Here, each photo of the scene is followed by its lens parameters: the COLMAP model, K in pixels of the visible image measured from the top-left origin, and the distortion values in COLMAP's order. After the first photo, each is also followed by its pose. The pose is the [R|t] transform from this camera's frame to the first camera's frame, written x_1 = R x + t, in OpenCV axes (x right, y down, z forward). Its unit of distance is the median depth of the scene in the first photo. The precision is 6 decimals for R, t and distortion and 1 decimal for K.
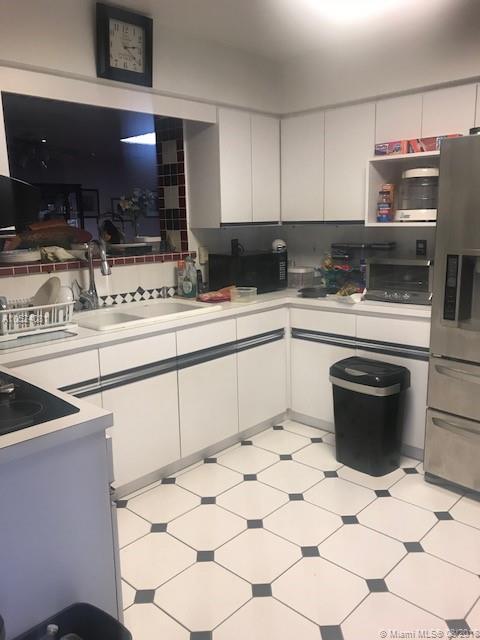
lens RADIAL K [[522.8, 0, 242.4], [0, 522.8, 320.2], [0, 0, 1]] dist [0.025200, -0.044989]
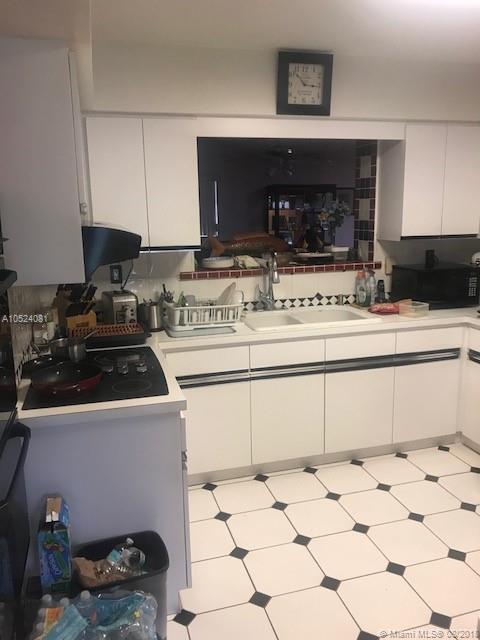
lens RADIAL K [[522.8, 0, 238.8], [0, 522.8, 320.9], [0, 0, 1]] dist [0.025200, -0.044989]
pose [[0.854310, 0.111284, -0.507711, 0.250316], [-0.098316, 0.993775, 0.052391, -0.051348], [0.510380, 0.005158, 0.859933, -0.038347]]
